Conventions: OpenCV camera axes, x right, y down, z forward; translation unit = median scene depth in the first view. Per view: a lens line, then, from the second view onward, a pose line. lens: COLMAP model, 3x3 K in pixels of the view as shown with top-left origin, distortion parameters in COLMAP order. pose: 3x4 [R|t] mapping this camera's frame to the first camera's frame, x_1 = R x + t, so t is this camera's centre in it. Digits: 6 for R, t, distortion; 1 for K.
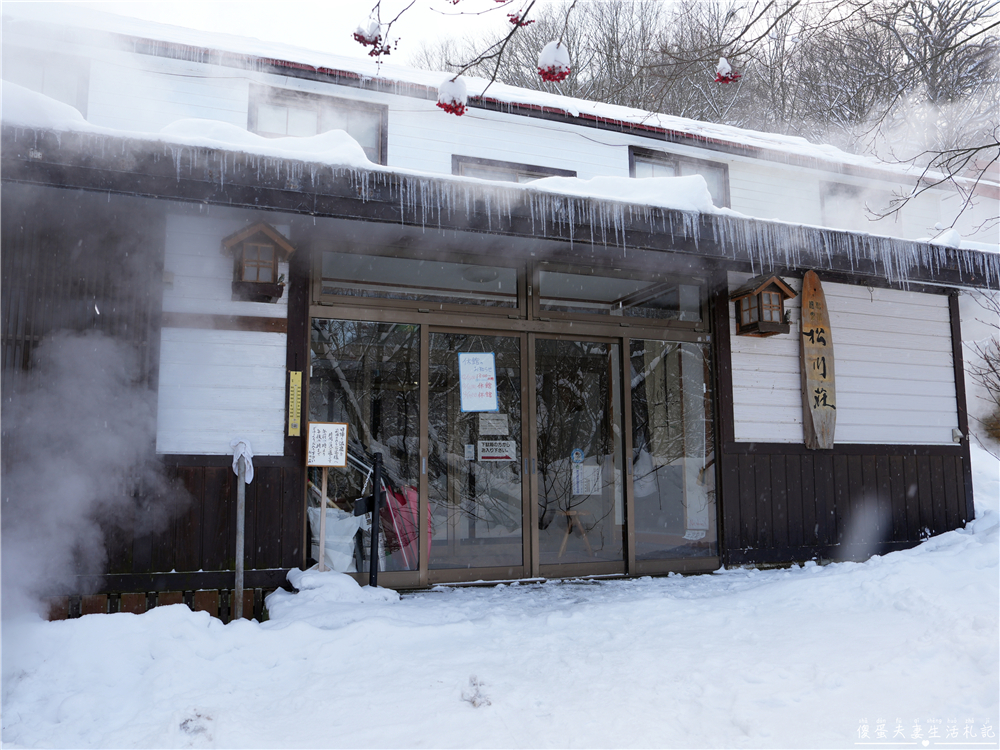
lens RADIAL K [[814.3, 0, 500.0], [0, 814.3, 375.0], [0, 0, 1]] dist [-0.060208, -0.001505]
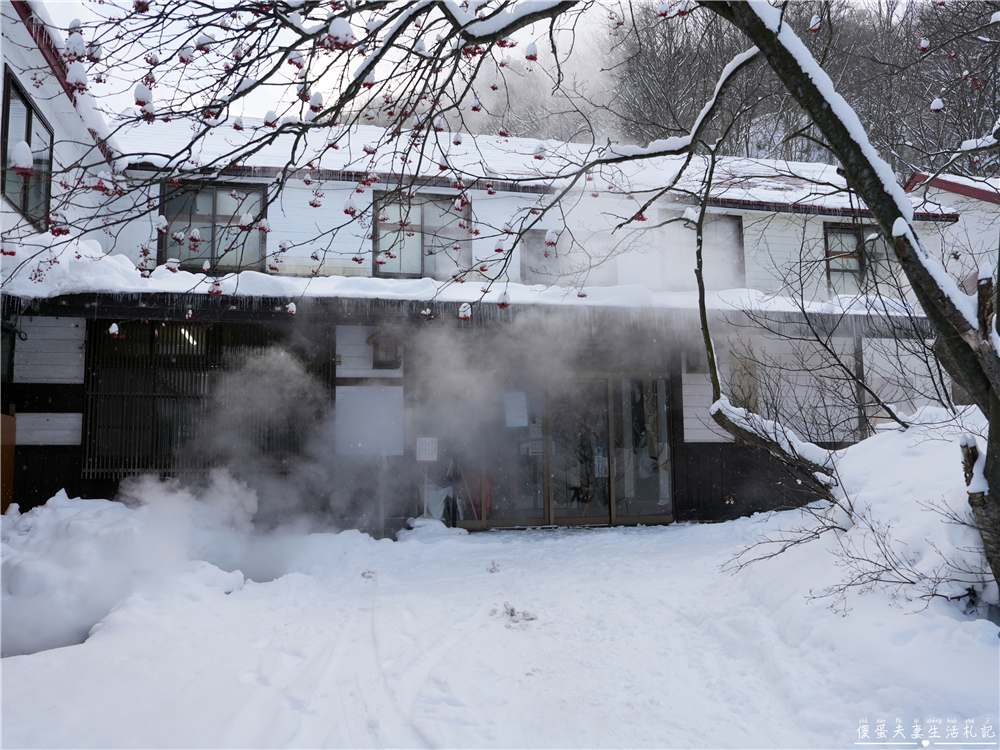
lens RADIAL K [[822.8, 0, 500.0], [0, 822.8, 375.0], [0, 0, 1]] dist [-0.001633, -0.000054]
pose [[0.989289, -0.024181, -0.143952, 0.214445], [0.026445, 0.999555, 0.013835, -0.099036], [0.143553, -0.017493, 0.989488, -0.782861]]
